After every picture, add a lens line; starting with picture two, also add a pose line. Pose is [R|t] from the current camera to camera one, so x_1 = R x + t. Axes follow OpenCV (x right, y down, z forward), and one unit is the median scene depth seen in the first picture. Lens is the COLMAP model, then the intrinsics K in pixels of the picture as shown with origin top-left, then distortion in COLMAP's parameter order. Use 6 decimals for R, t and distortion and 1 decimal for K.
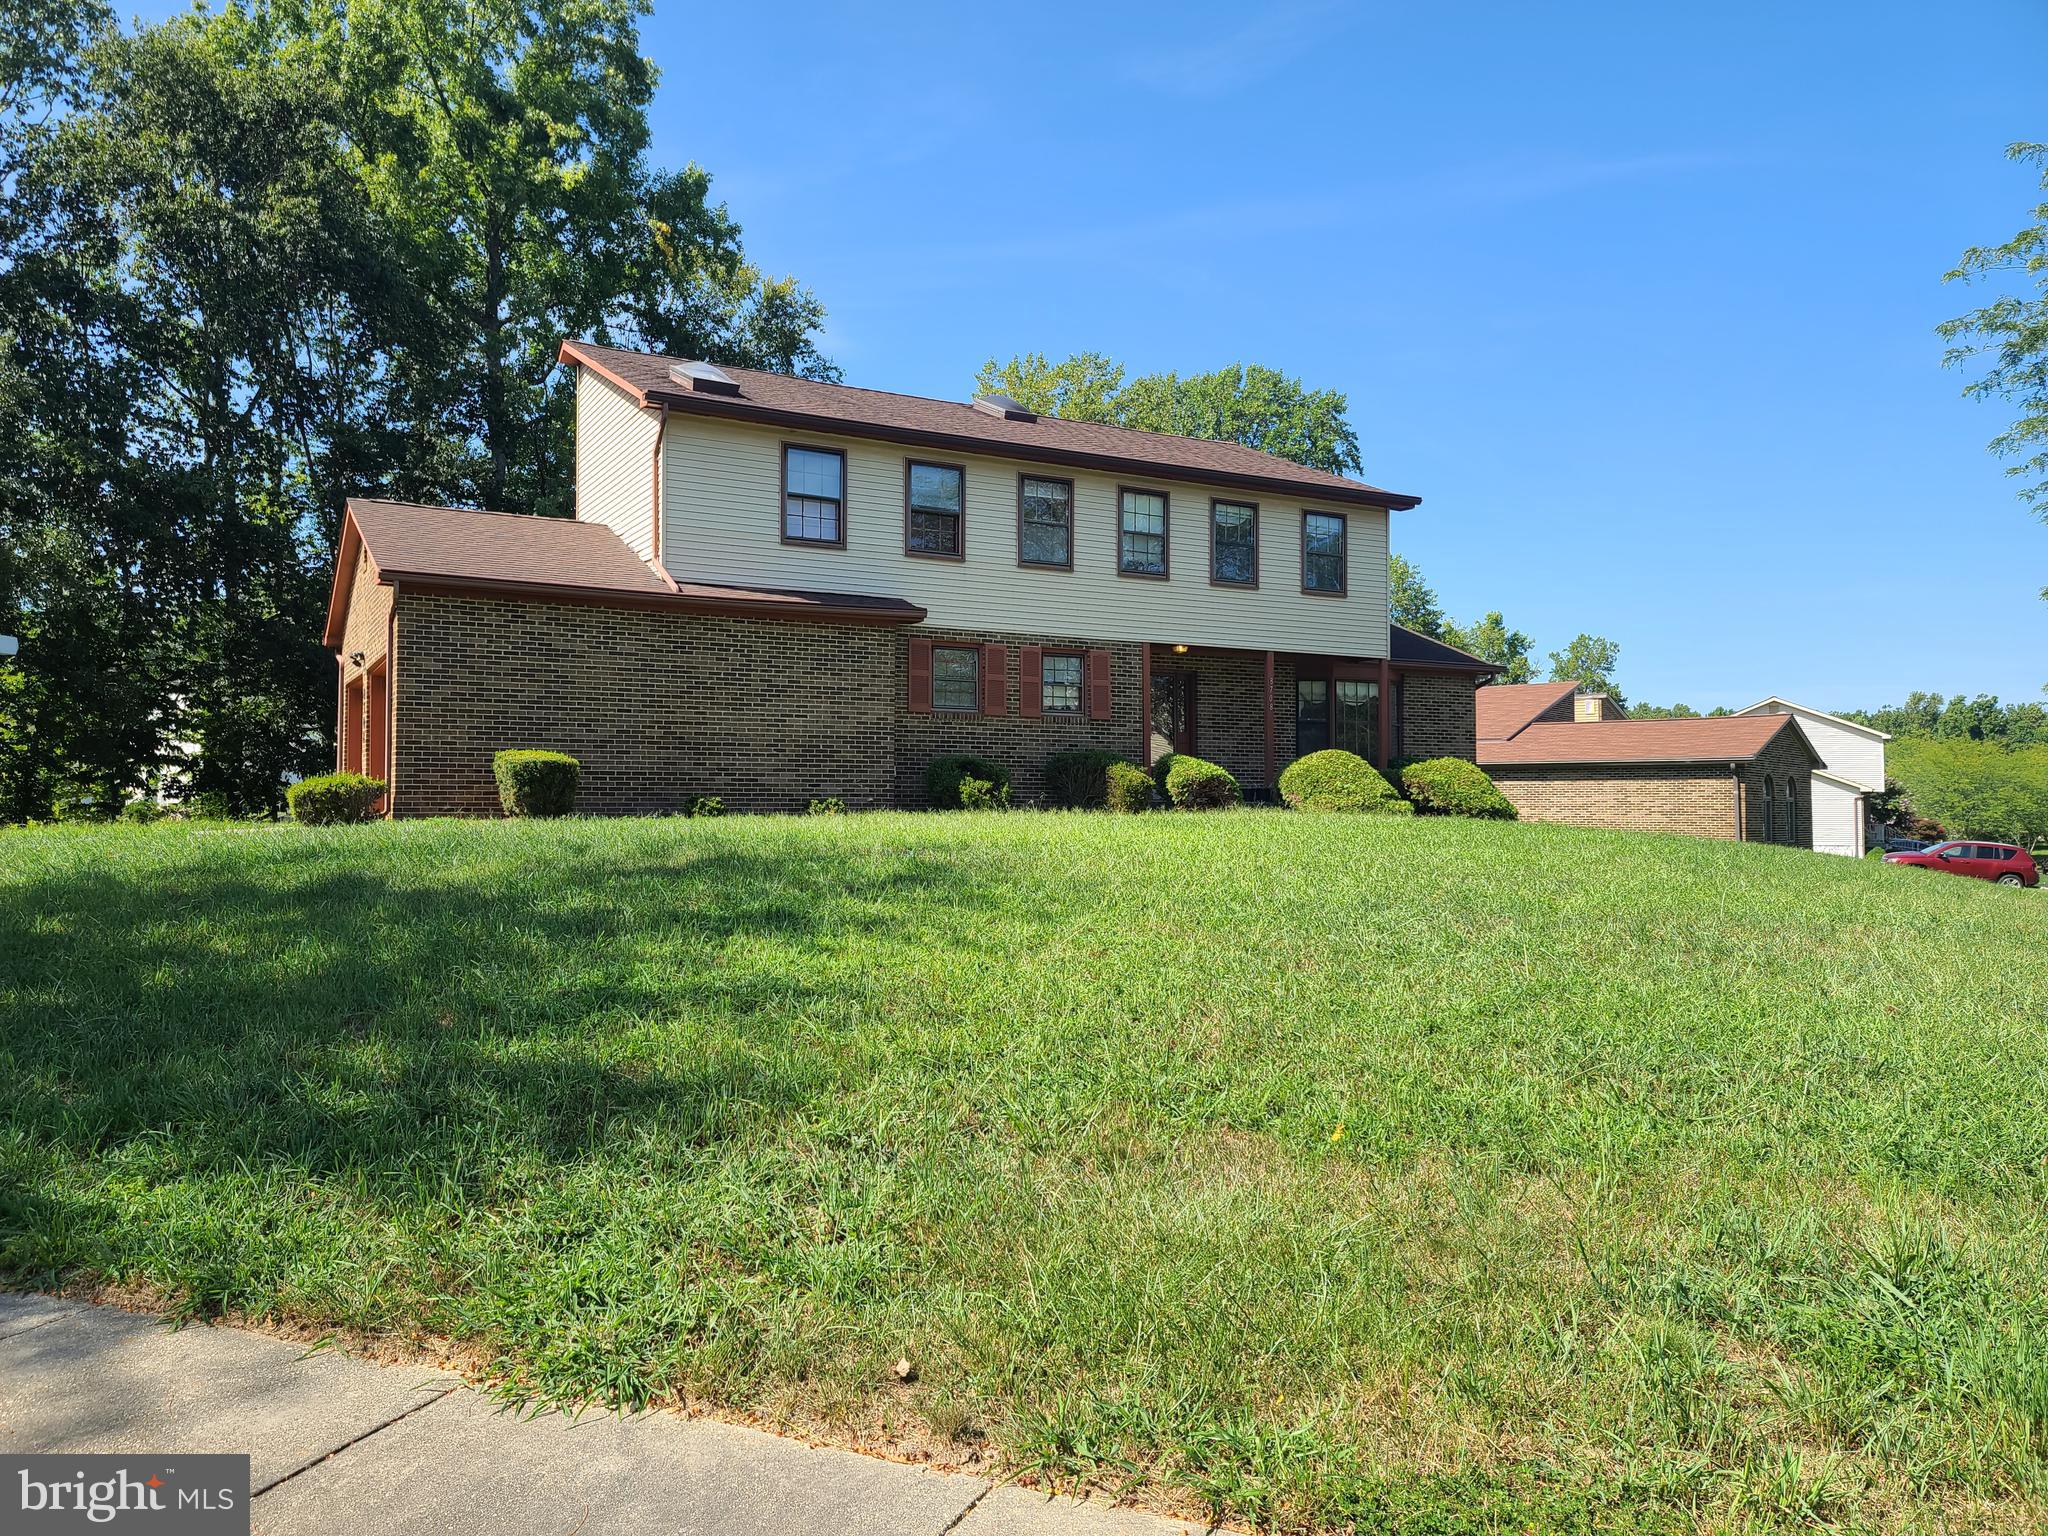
lens RADIAL K [[1490.3, 0, 1024.0], [0, 1490.3, 768.0], [0, 0, 1]] dist [0.073935, -0.079677]
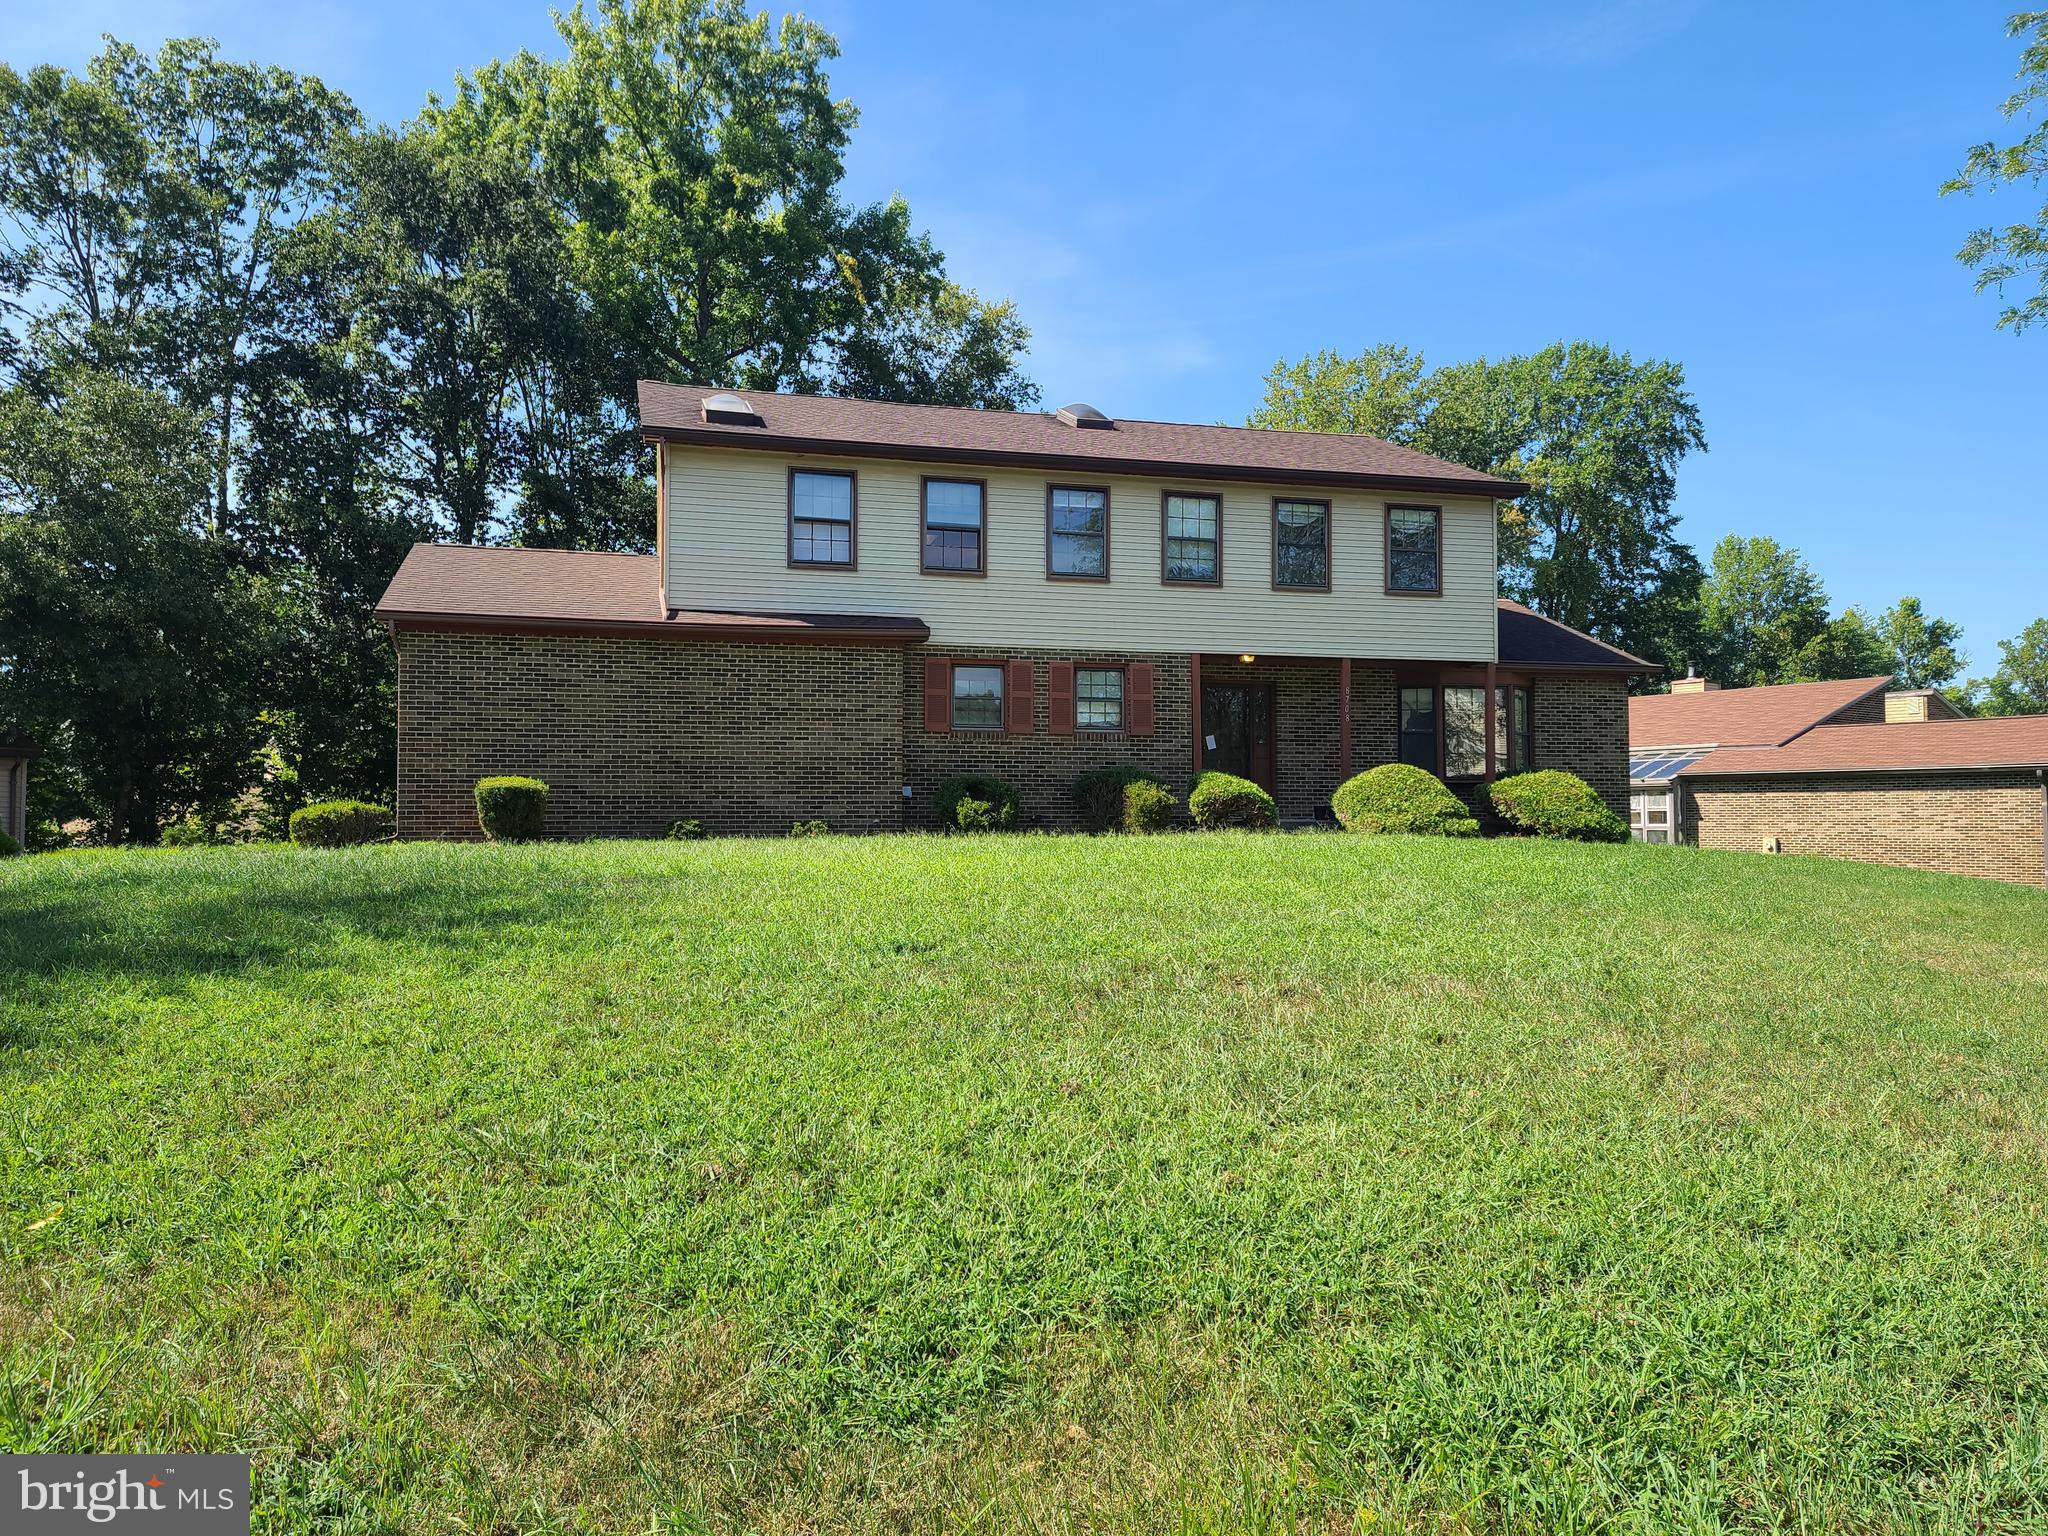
lens RADIAL K [[1501.4, 0, 1024.0], [0, 1501.4, 768.0], [0, 0, 1]] dist [0.040788, 0.000231]
pose [[0.970208, -0.011779, -0.241985, 0.208344], [0.009864, 0.999910, -0.009122, -0.003583], [0.242071, 0.006463, 0.970237, 0.048219]]
